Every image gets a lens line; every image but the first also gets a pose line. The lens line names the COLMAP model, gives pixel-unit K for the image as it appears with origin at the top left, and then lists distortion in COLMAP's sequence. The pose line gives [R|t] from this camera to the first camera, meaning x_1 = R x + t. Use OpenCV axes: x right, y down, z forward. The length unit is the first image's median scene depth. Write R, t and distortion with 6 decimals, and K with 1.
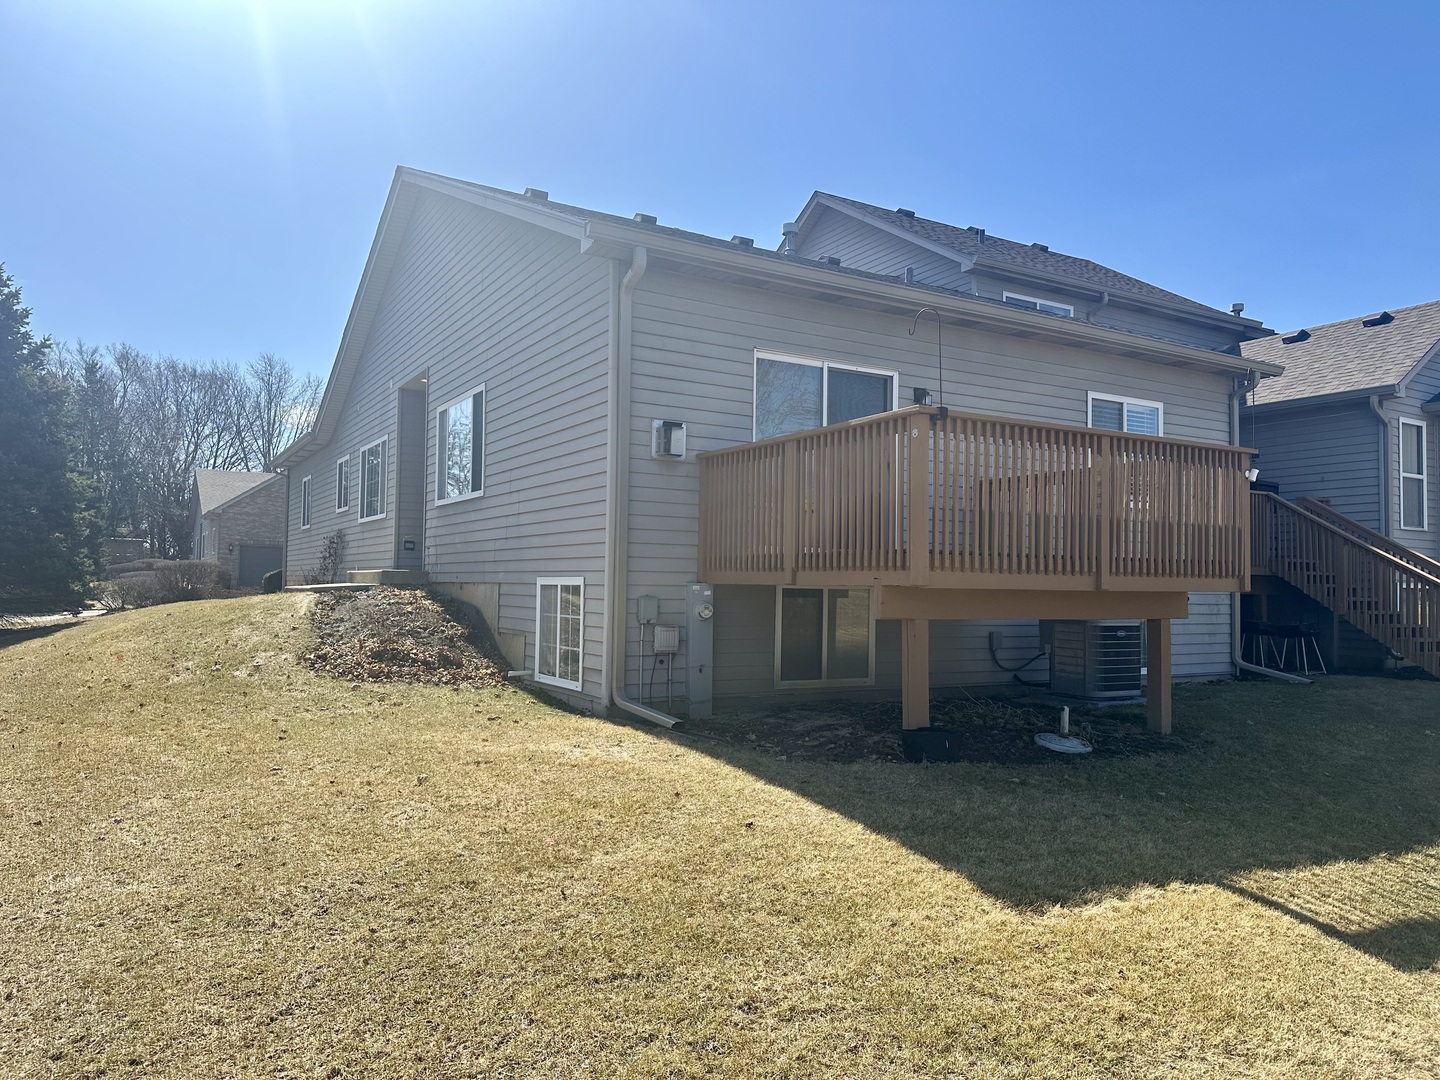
lens RADIAL K [[1022.1, 0, 725.7], [0, 1022.1, 547.8], [0, 0, 1]] dist [0.020336, -0.024842]
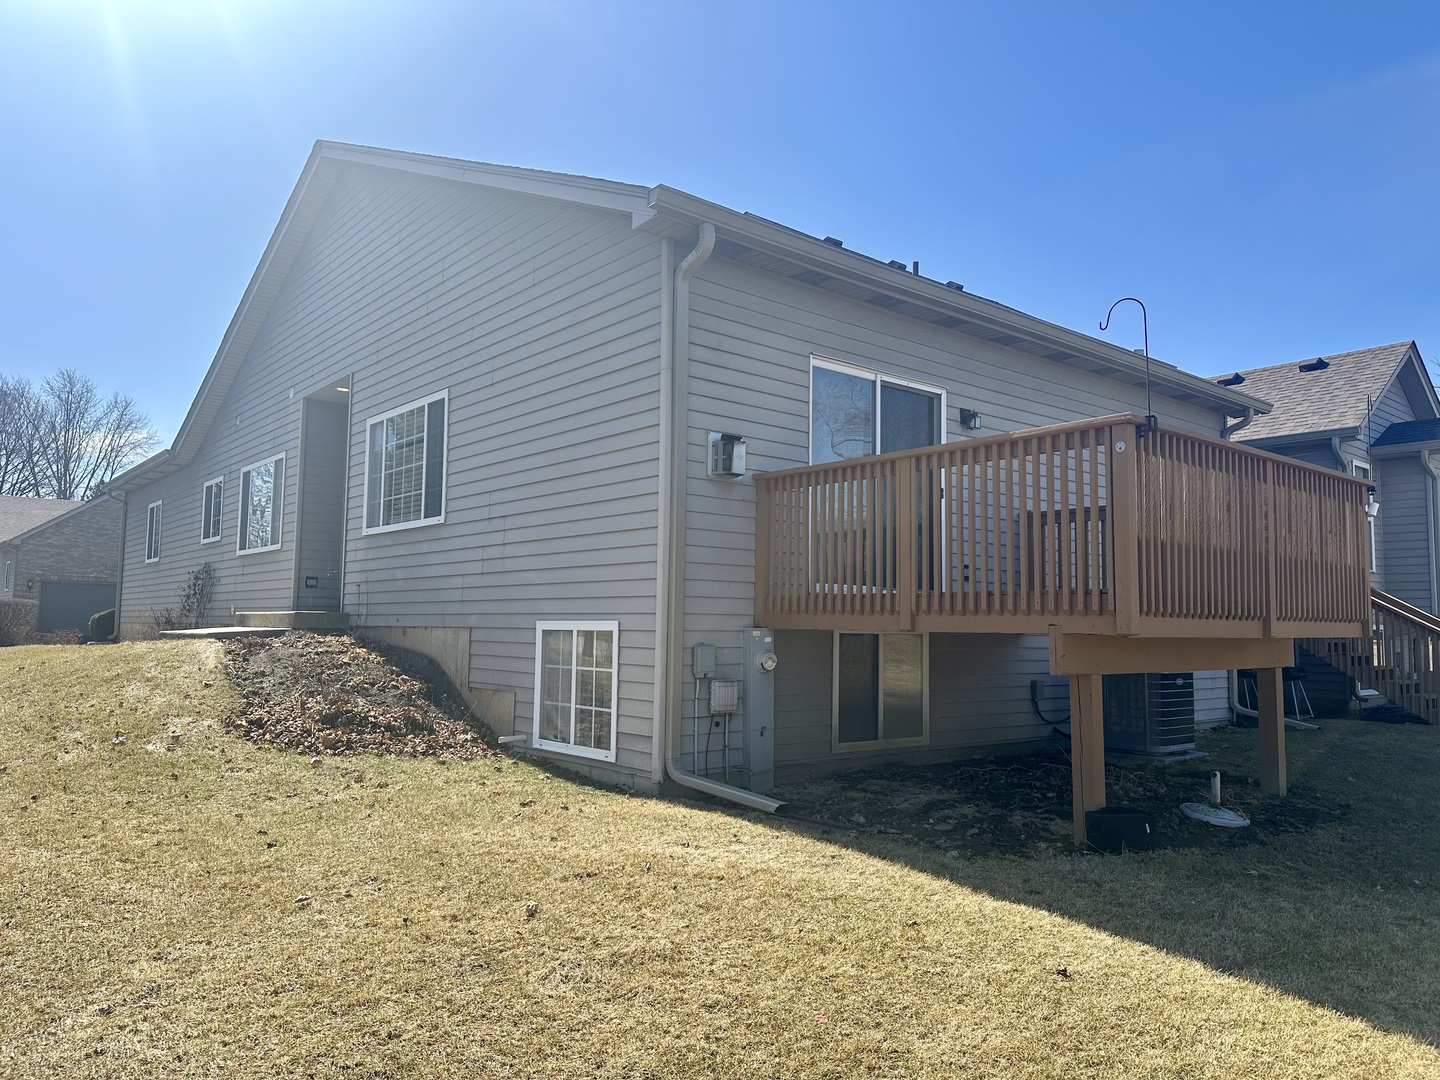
lens RADIAL K [[1022.1, 0, 719.9], [0, 1022.1, 532.7], [0, 0, 1]] dist [0.020336, -0.024842]
pose [[0.986786, 0.012642, 0.161534, -0.170641], [-0.004079, 0.998574, -0.053230, 0.001074], [-0.161976, 0.051867, 0.985431, 0.157159]]
